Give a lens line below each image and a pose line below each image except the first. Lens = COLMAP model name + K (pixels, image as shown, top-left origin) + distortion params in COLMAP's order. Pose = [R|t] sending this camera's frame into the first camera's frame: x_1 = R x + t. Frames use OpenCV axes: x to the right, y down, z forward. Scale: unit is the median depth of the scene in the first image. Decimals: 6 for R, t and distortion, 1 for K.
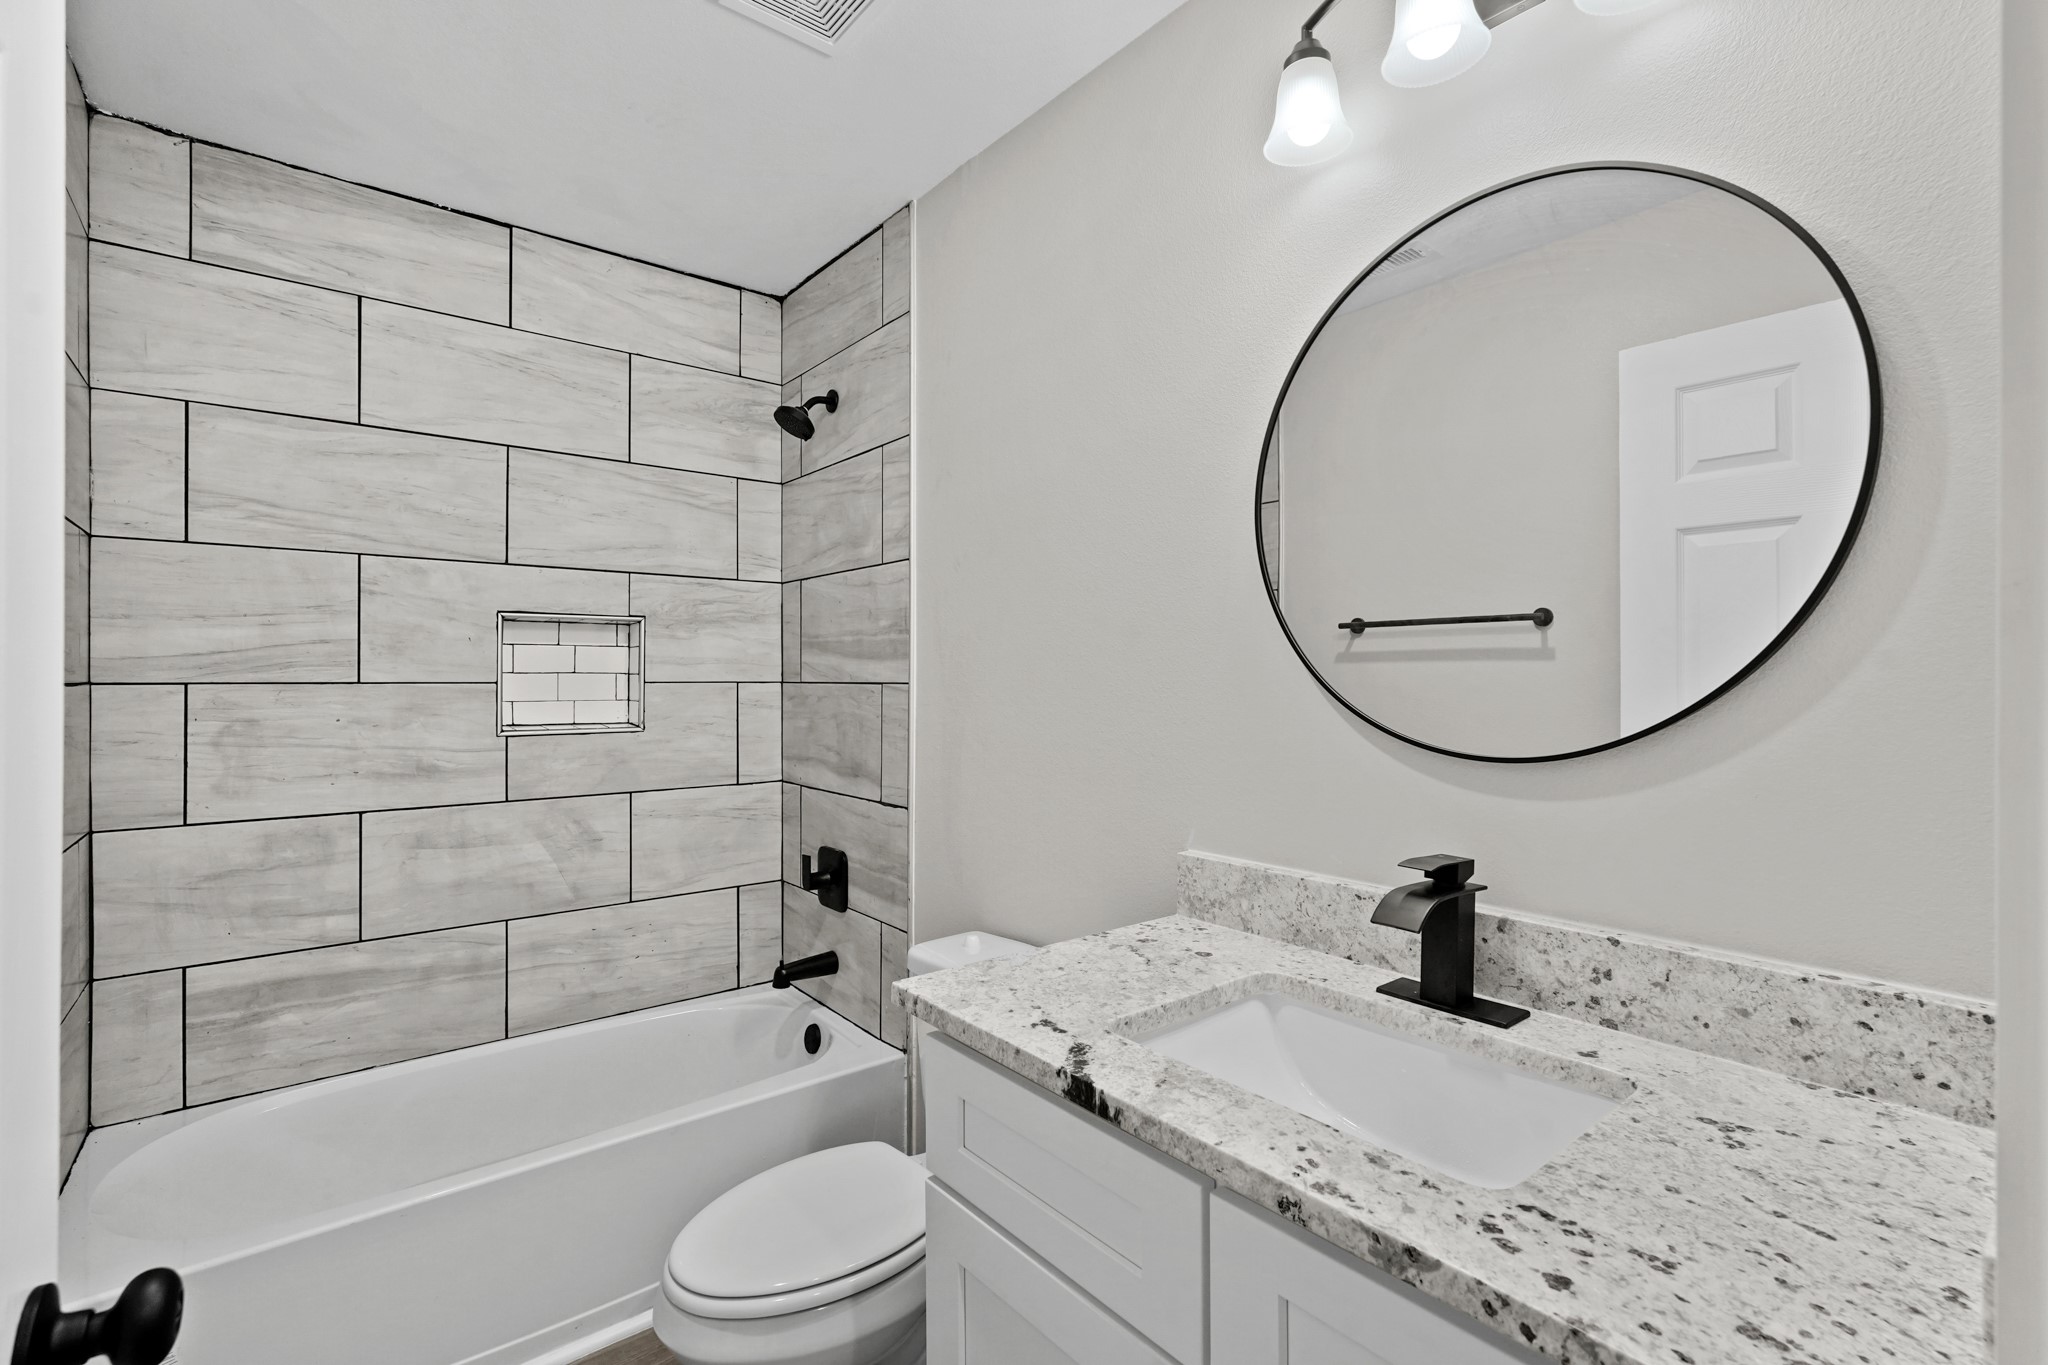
lens RADIAL K [[906.6, 0, 1024.9], [0, 906.6, 678.8], [0, 0, 1]] dist [-0.016965, 0.009878]
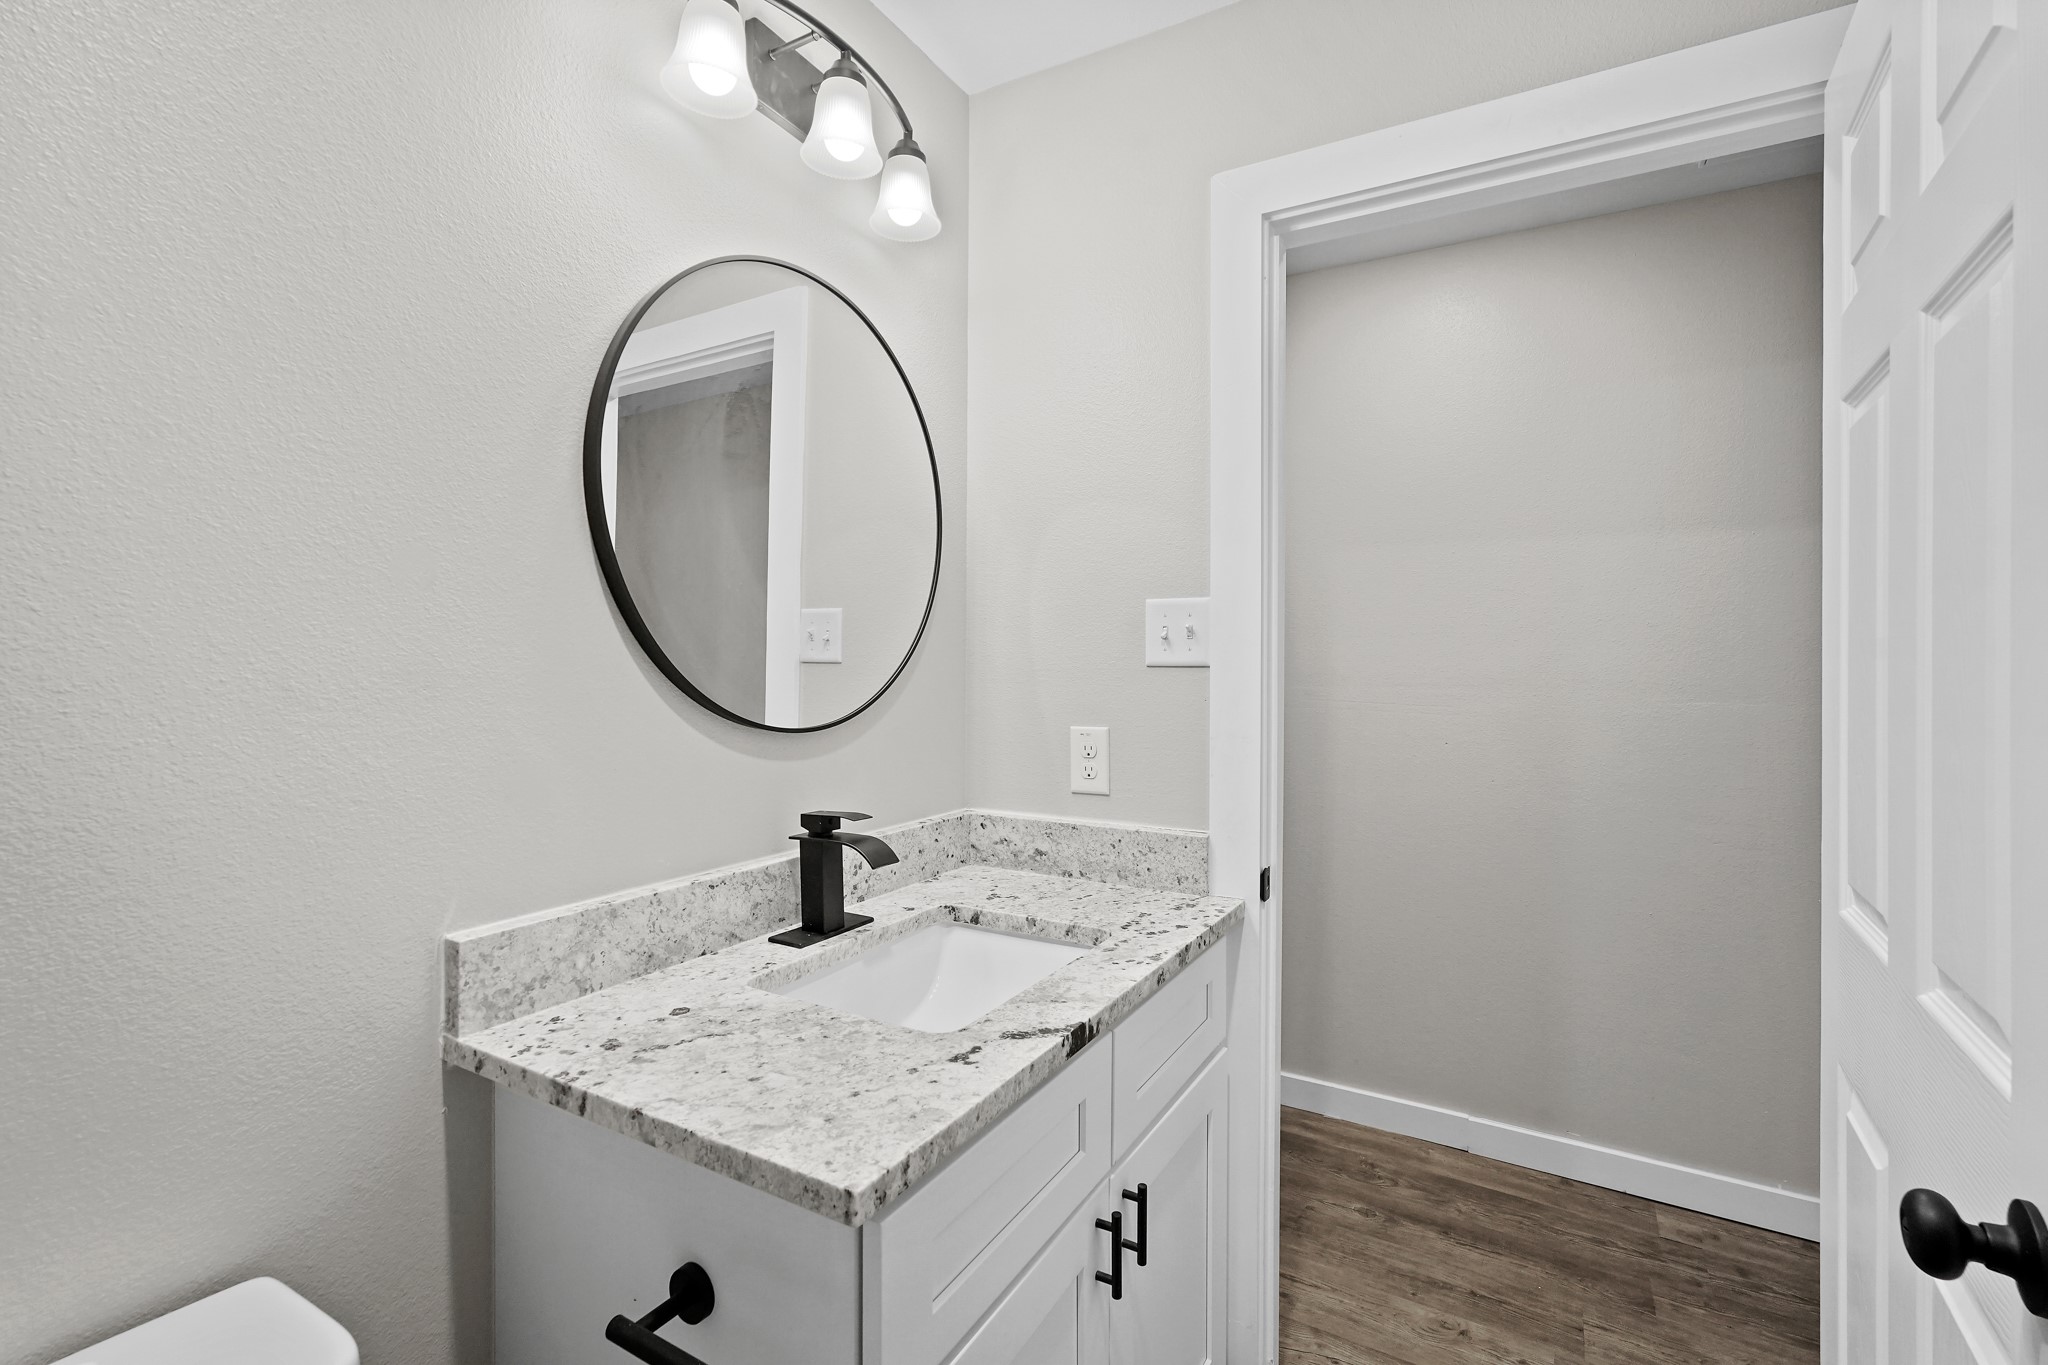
lens RADIAL K [[906.6, 0, 1024.9], [0, 906.6, 678.8], [0, 0, 1]] dist [-0.016965, 0.009878]
pose [[-0.352402, -0.016786, 0.935698, -0.735767], [-0.002026, 0.999850, 0.017174, -0.003663], [-0.935847, 0.004156, -0.352383, 1.125761]]
